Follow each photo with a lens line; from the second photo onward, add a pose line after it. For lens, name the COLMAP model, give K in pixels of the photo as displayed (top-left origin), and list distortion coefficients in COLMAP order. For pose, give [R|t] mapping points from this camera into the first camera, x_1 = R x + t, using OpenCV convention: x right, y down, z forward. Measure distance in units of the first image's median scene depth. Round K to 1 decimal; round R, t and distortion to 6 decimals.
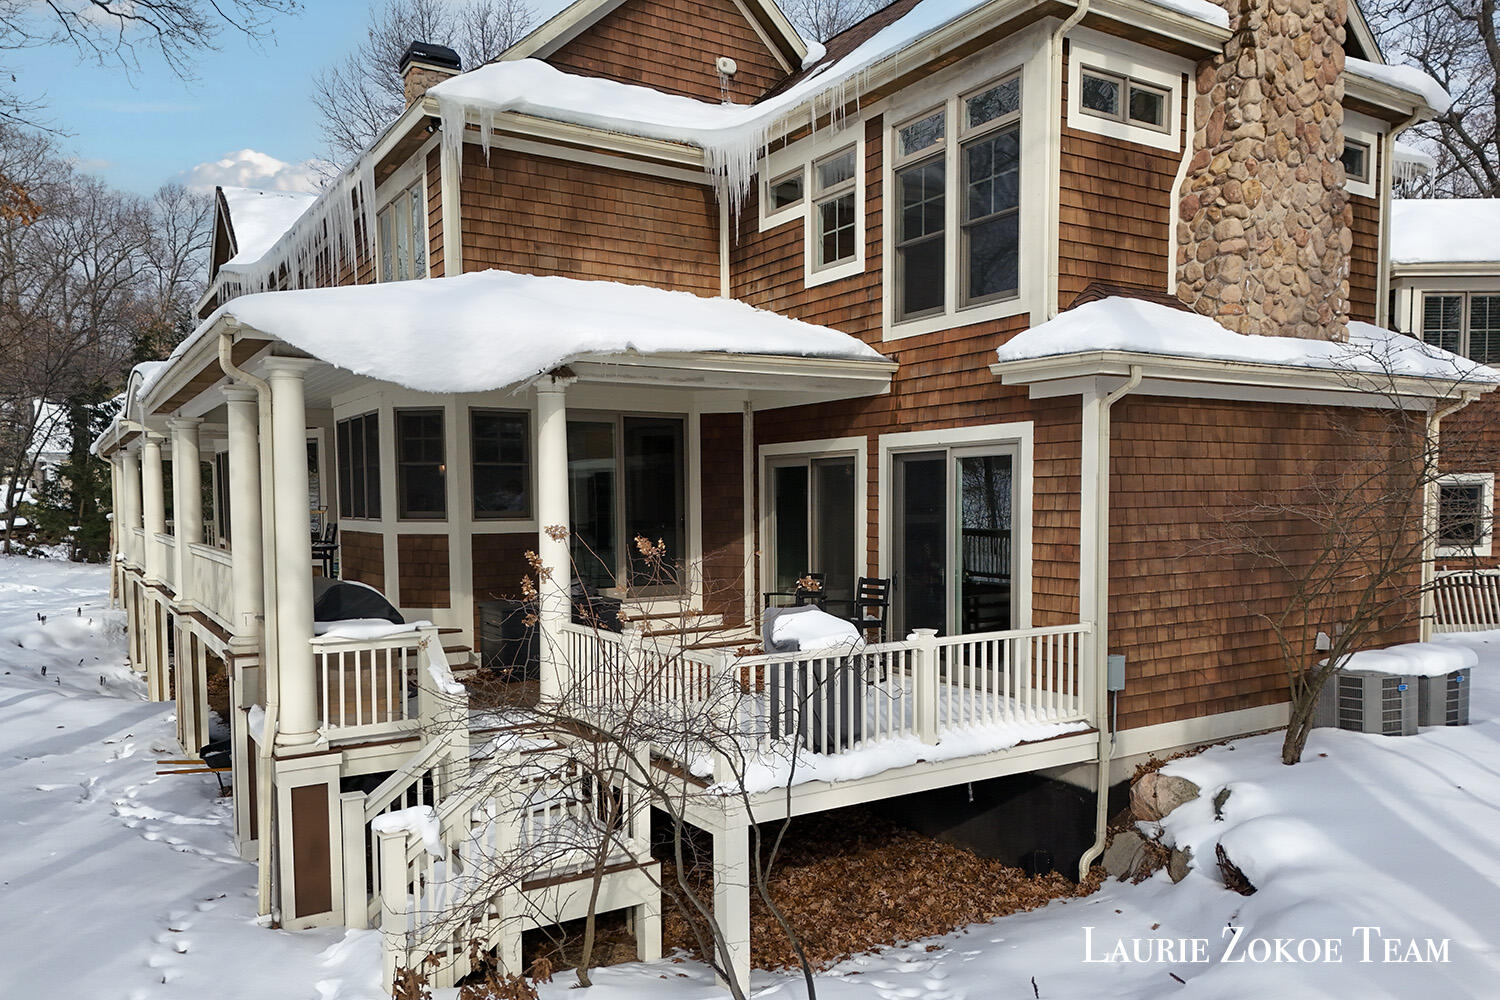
lens RADIAL K [[1103.6, 0, 748.0], [0, 1103.6, 501.7], [0, 0, 1]] dist [0.026187, -0.000752]
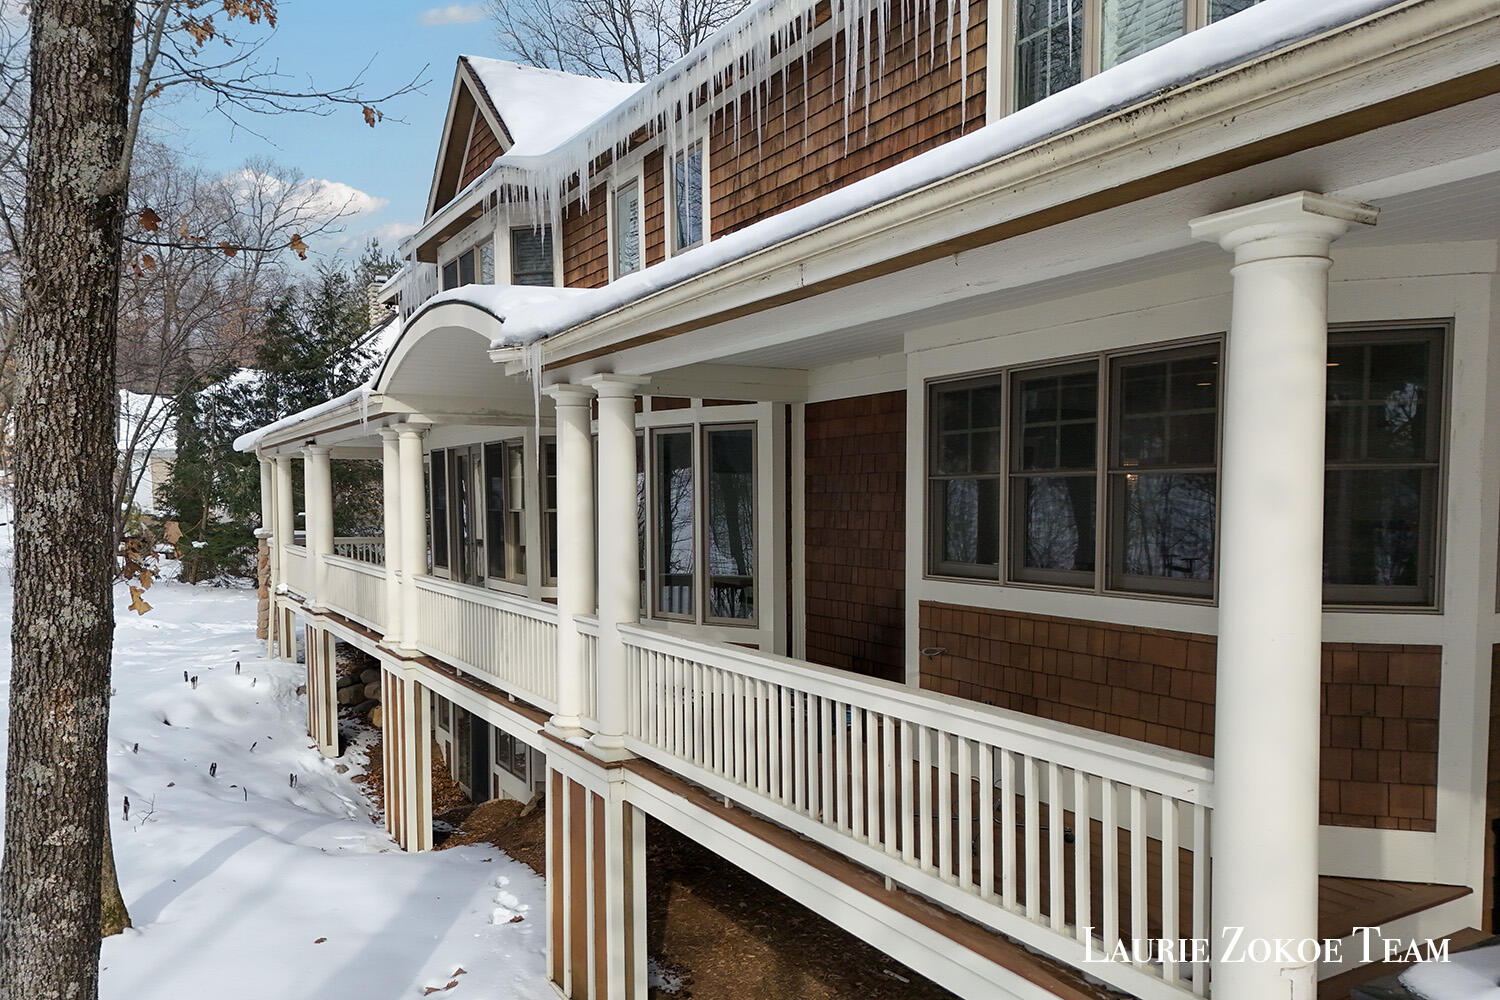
lens RADIAL K [[1103.6, 0, 751.1], [0, 1103.6, 497.4], [0, 0, 1]] dist [0.026187, -0.000752]
pose [[0.999597, 0.001084, -0.028369, -0.258895], [-0.001134, 0.999998, -0.001732, -0.011845], [0.028367, 0.001764, 0.999596, 0.301304]]
